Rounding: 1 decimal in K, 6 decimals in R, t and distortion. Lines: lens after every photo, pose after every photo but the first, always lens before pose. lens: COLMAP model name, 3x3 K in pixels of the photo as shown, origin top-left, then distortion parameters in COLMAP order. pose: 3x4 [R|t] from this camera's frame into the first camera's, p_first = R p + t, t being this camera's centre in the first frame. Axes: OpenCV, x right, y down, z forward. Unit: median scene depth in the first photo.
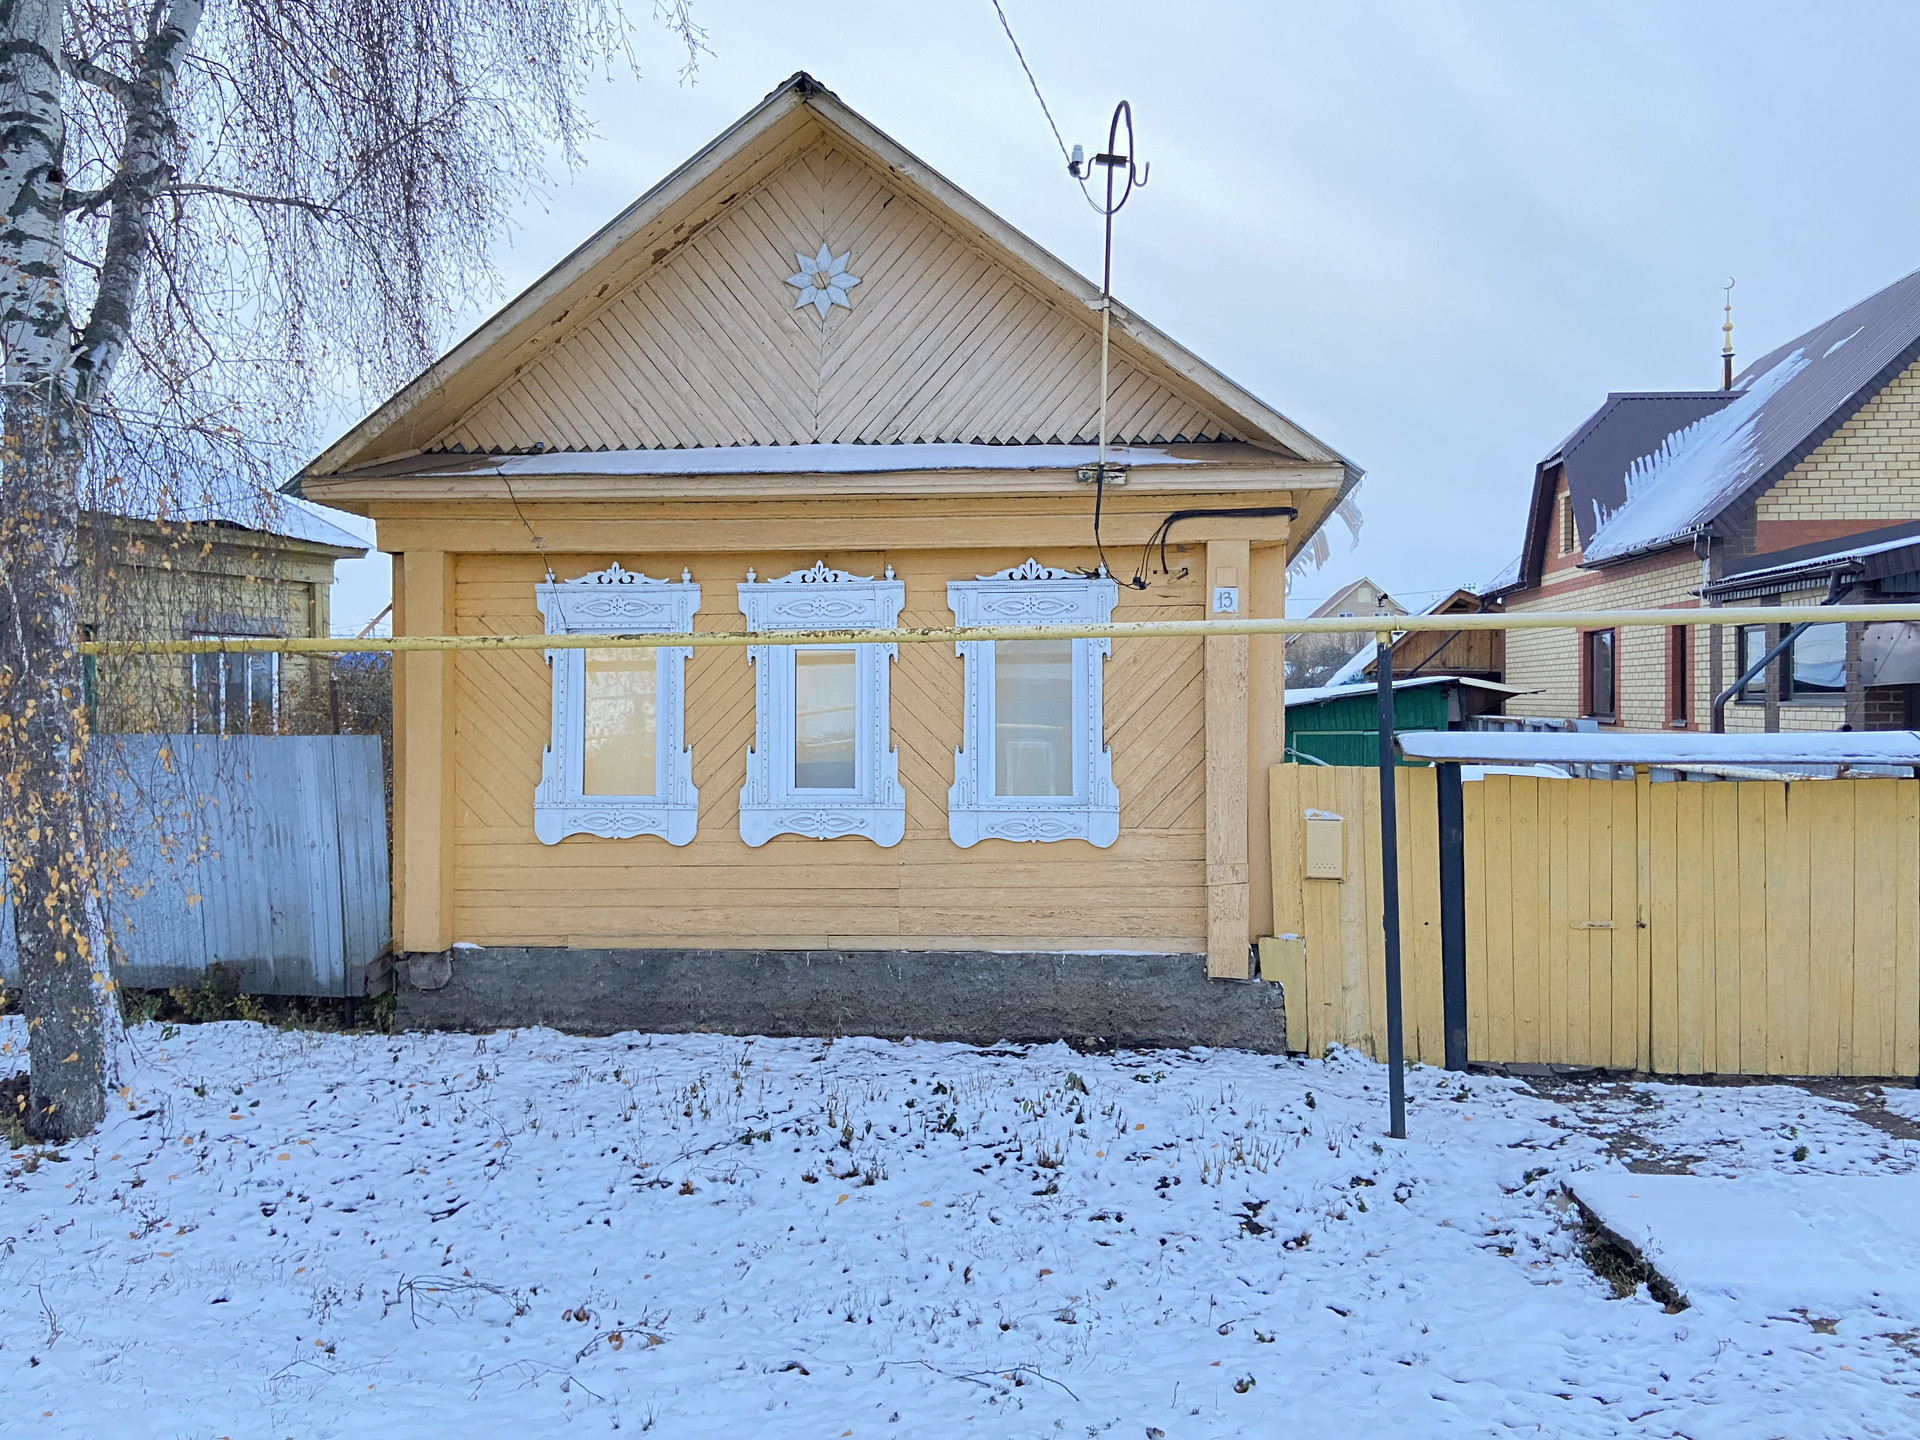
lens RADIAL K [[1450.5, 0, 960.0], [0, 1450.5, 720.0], [0, 0, 1]] dist [0.142227, -0.180386]
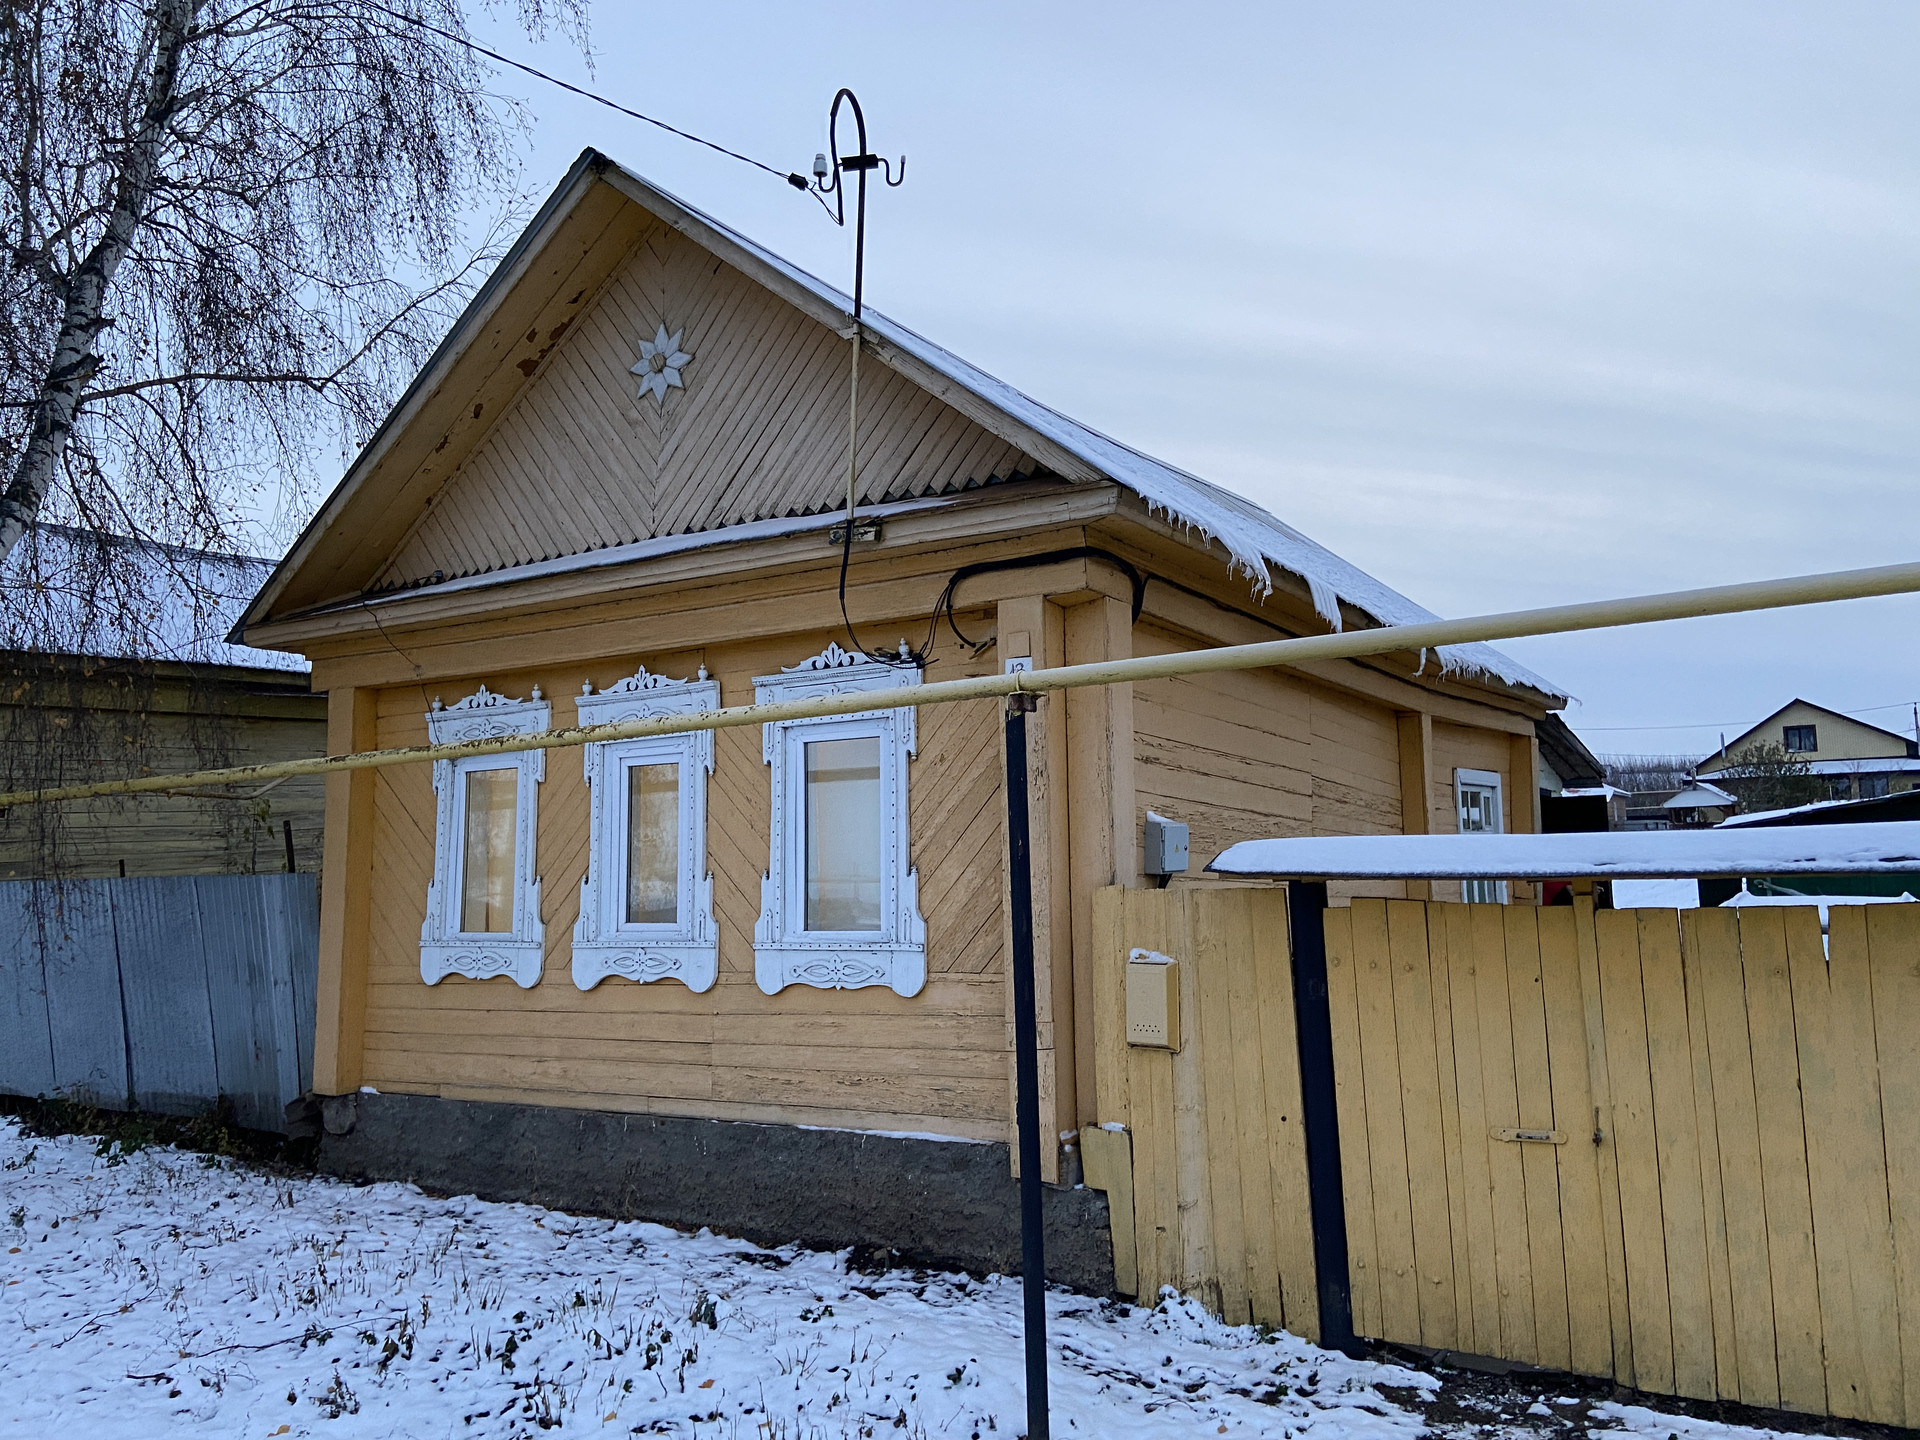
lens RADIAL K [[1450.5, 0, 960.0], [0, 1450.5, 720.0], [0, 0, 1]] dist [0.142227, -0.180386]
pose [[0.899555, -0.062093, -0.432372, 0.468750], [0.019152, 0.994500, -0.102973, 0.019959], [0.436388, 0.084349, 0.895796, 0.288240]]
